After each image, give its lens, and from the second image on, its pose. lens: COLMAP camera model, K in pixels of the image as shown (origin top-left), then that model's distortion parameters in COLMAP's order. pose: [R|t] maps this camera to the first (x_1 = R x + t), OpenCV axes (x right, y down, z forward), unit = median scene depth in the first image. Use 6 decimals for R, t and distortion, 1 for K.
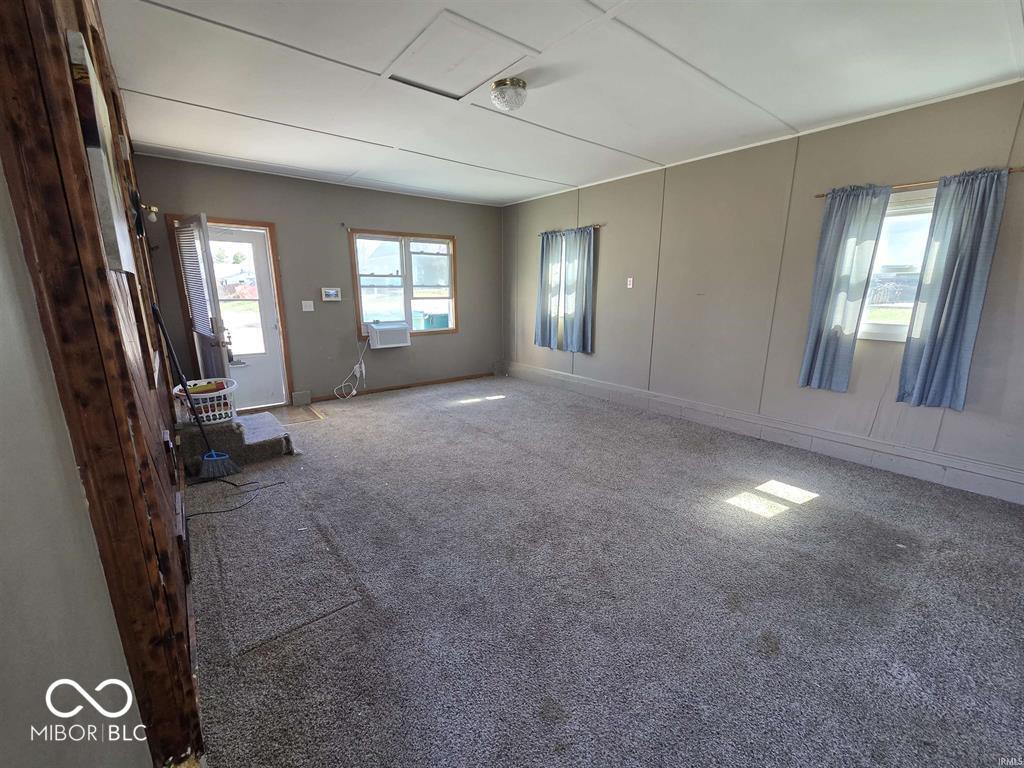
lens RADIAL K [[419.2, 0, 514.2], [0, 419.2, 386.5], [0, 0, 1]] dist [0.003289, -0.000567]
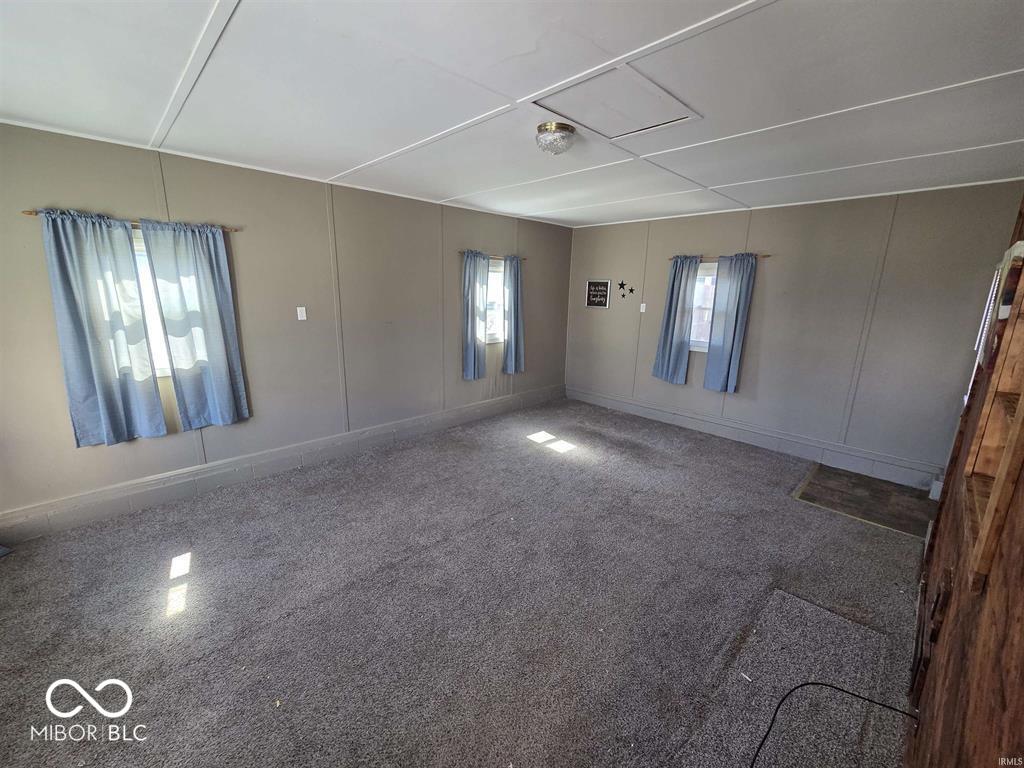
lens RADIAL K [[419.2, 0, 514.2], [0, 419.2, 386.5], [0, 0, 1]] dist [0.003289, -0.000567]
pose [[-0.103548, -0.236155, 0.966182, -0.794134], [0.202128, 0.946138, 0.252919, -0.336349], [-0.973870, 0.221482, -0.050237, 0.976595]]
